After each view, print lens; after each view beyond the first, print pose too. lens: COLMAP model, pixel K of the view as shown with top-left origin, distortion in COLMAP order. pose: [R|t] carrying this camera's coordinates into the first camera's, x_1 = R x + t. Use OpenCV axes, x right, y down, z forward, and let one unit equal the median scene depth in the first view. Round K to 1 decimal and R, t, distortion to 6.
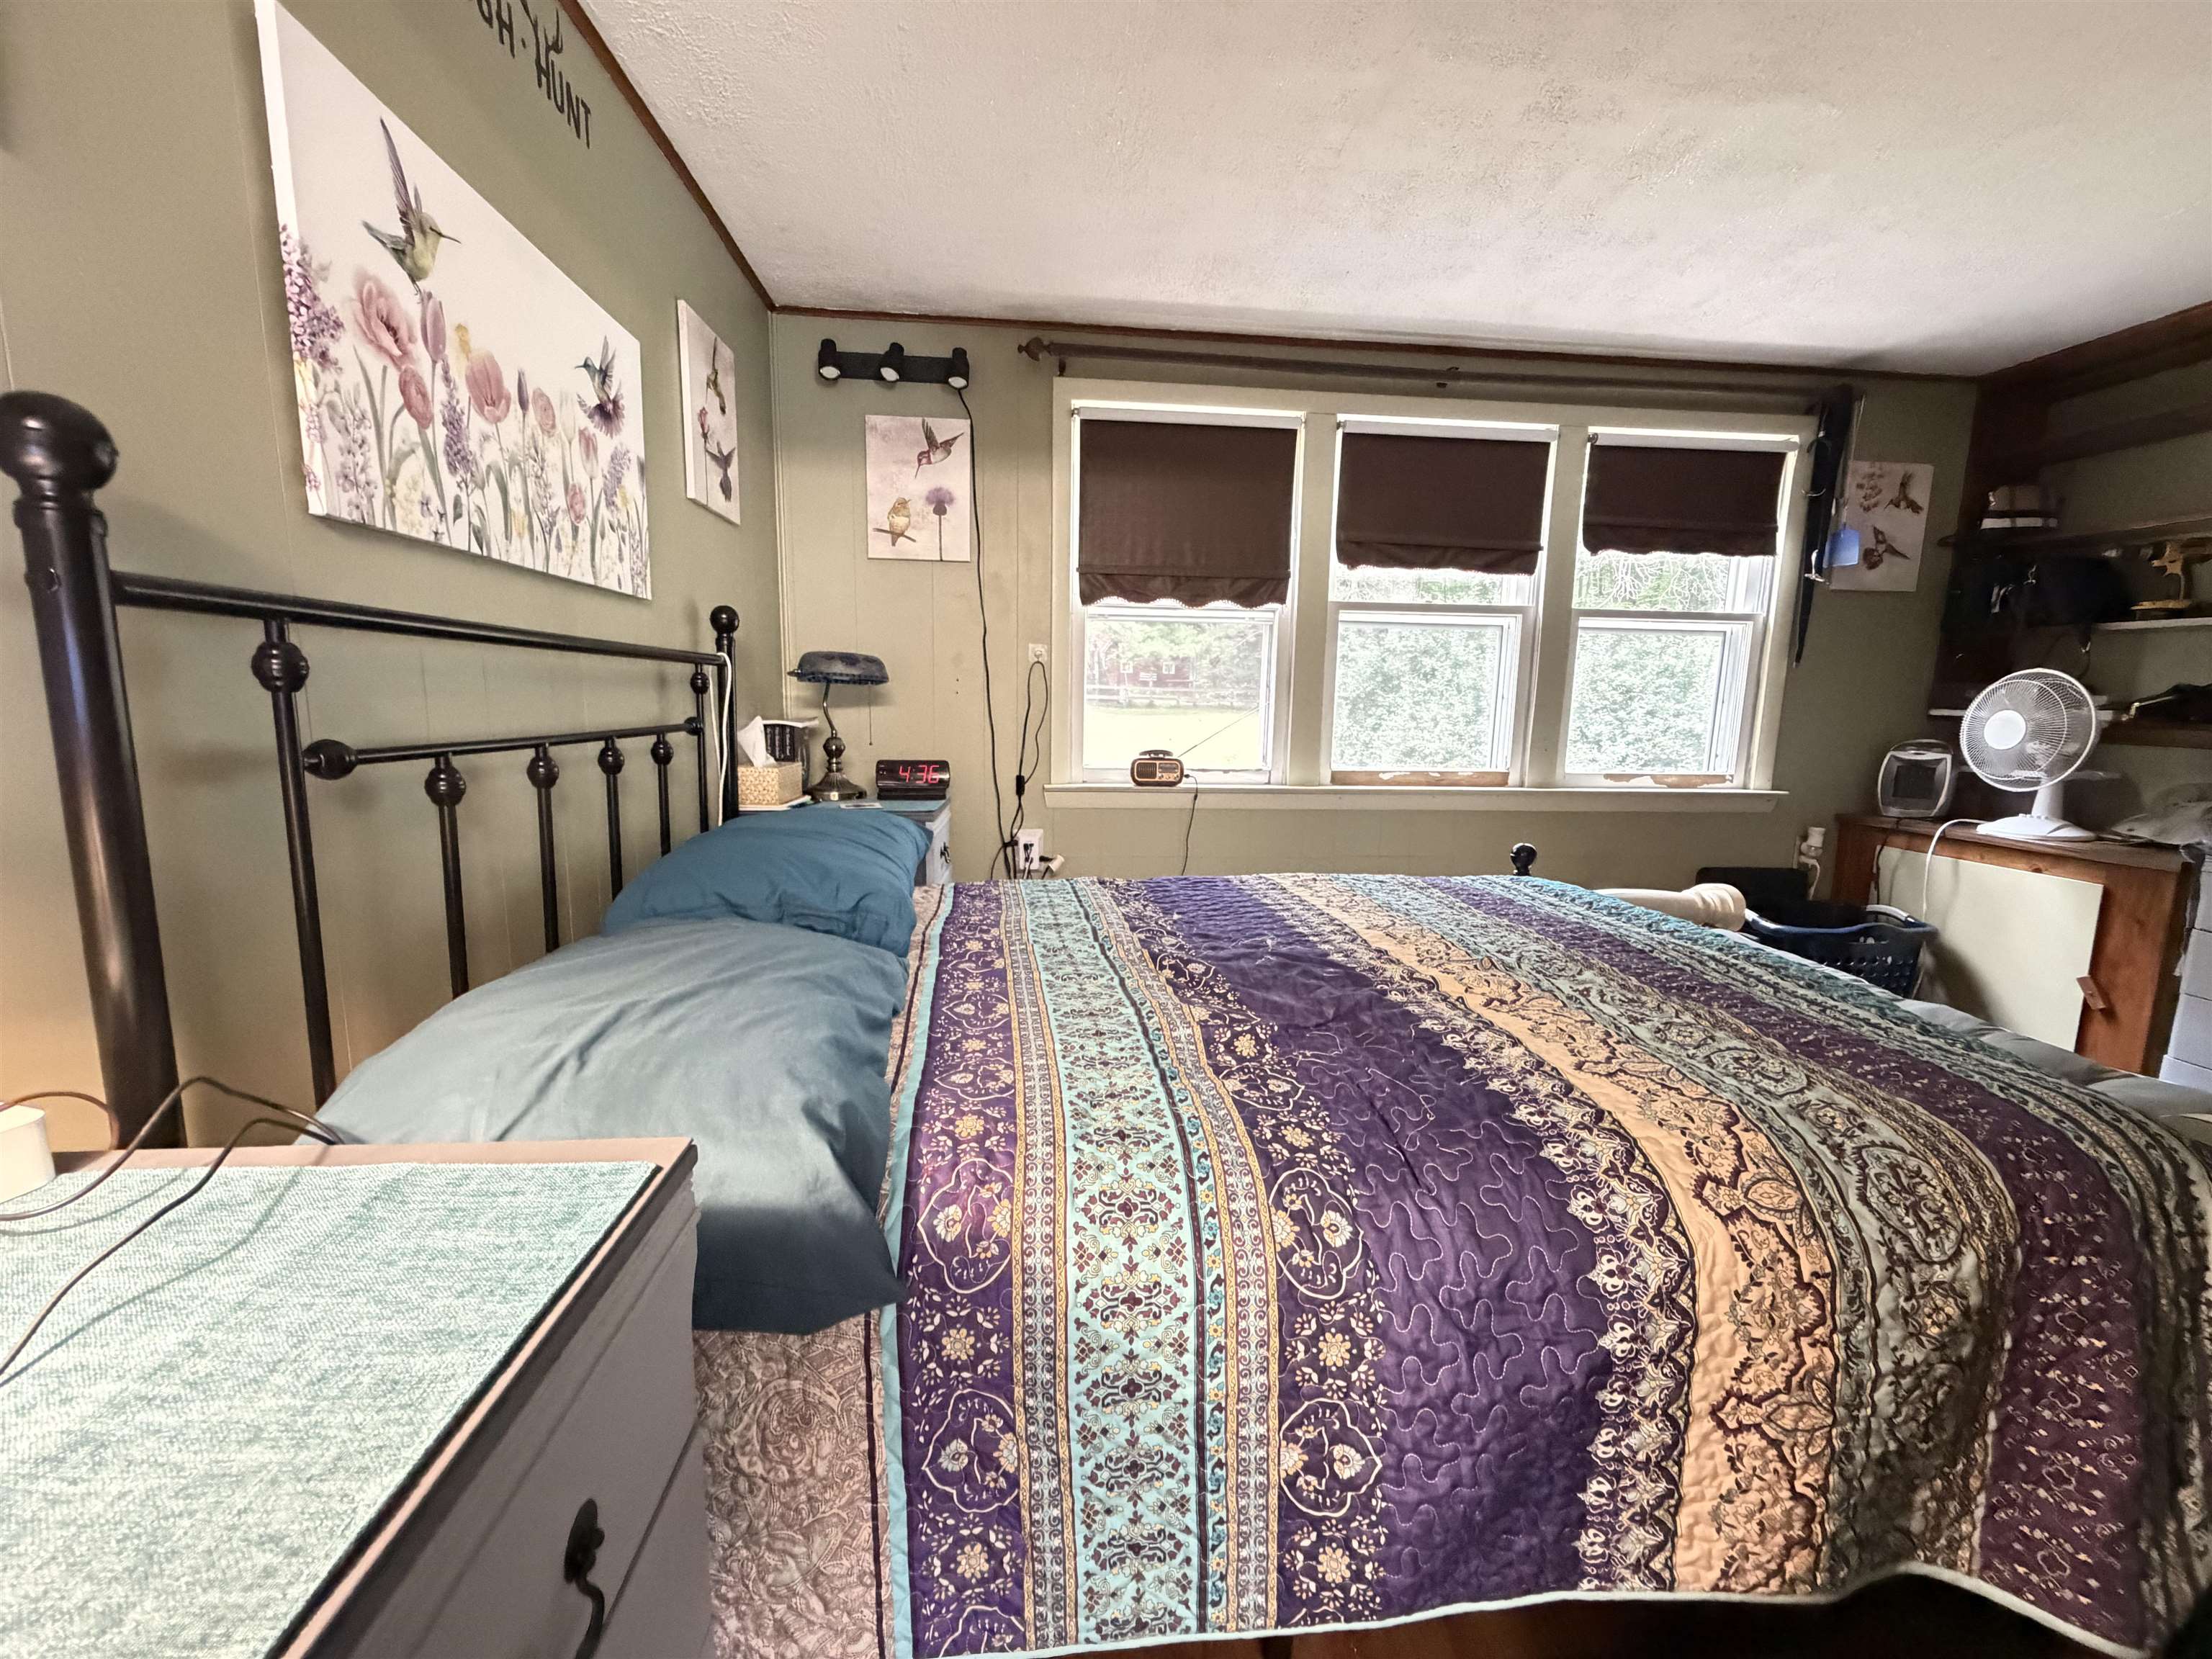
lens RADIAL K [[887.1, 0, 1100.1], [0, 887.1, 824.3], [0, 0, 1]] dist [0.003767, -0.000364]
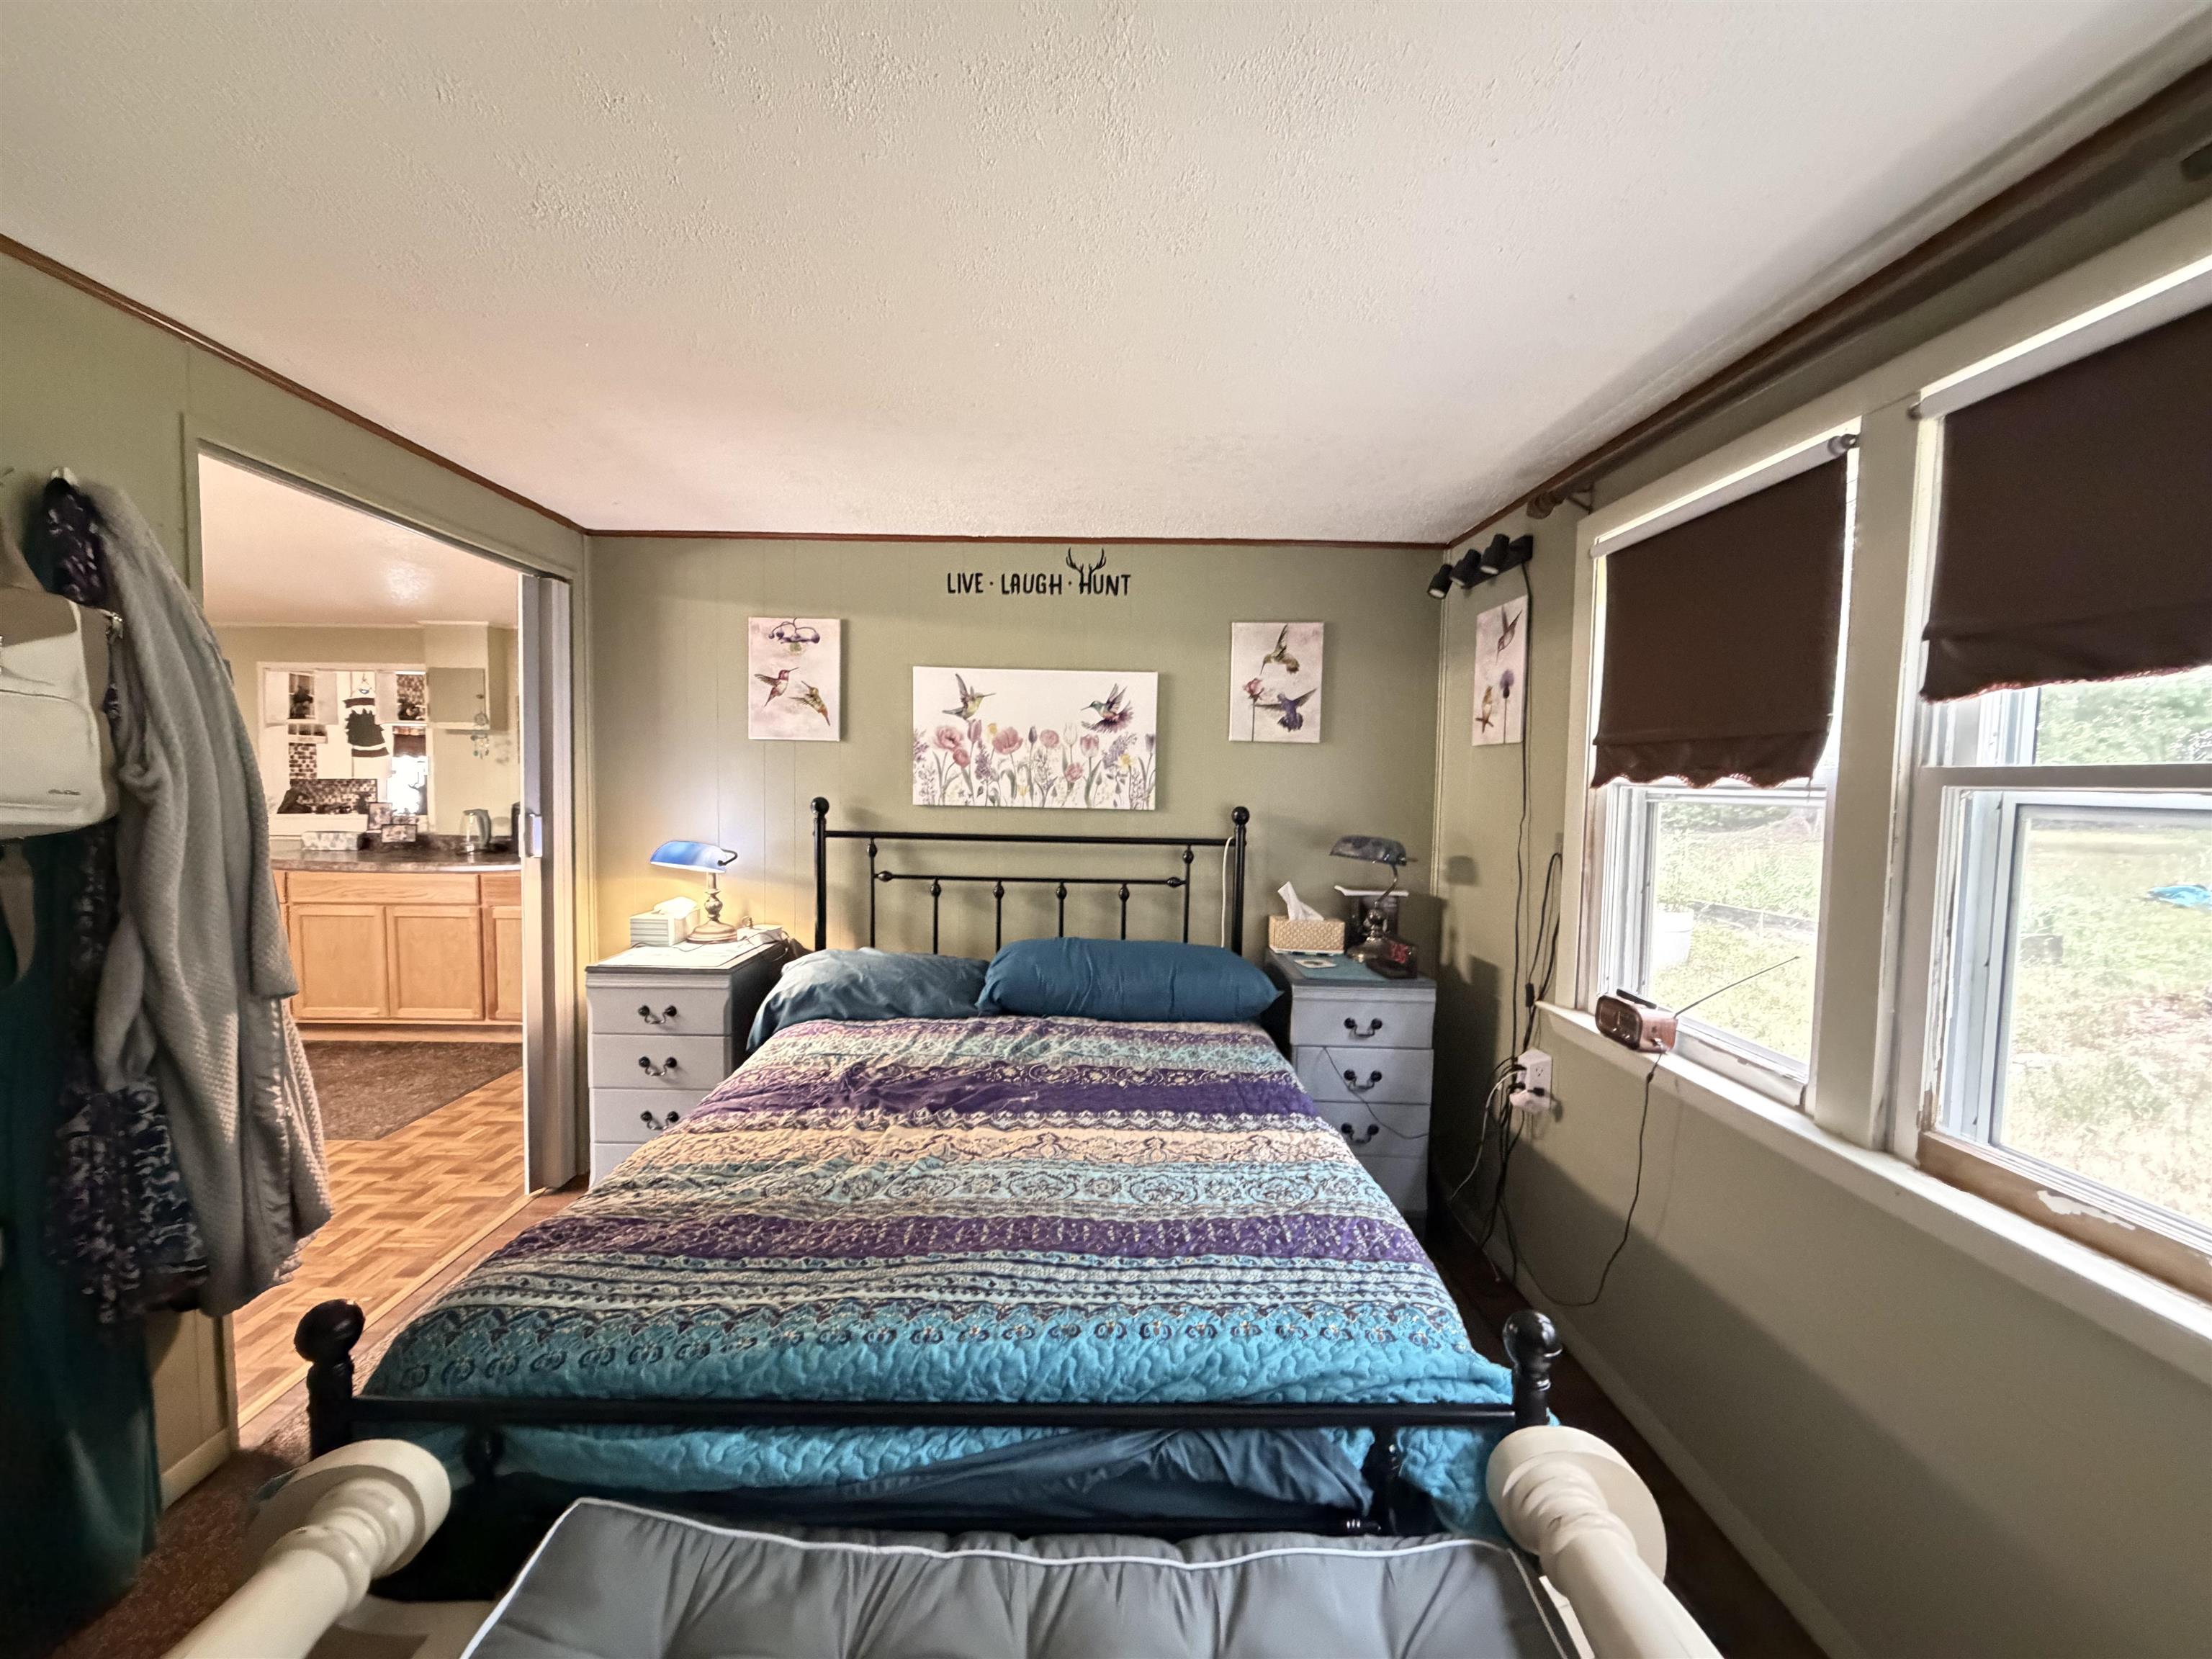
lens RADIAL K [[887.1, 0, 1092.1], [0, 887.1, 830.8], [0, 0, 1]] dist [0.003767, -0.000364]
pose [[-0.082180, 0.038458, -0.995875, 1.964860], [-0.165801, 0.984802, 0.051713, -0.437498], [0.982729, 0.169367, -0.074554, 1.573794]]
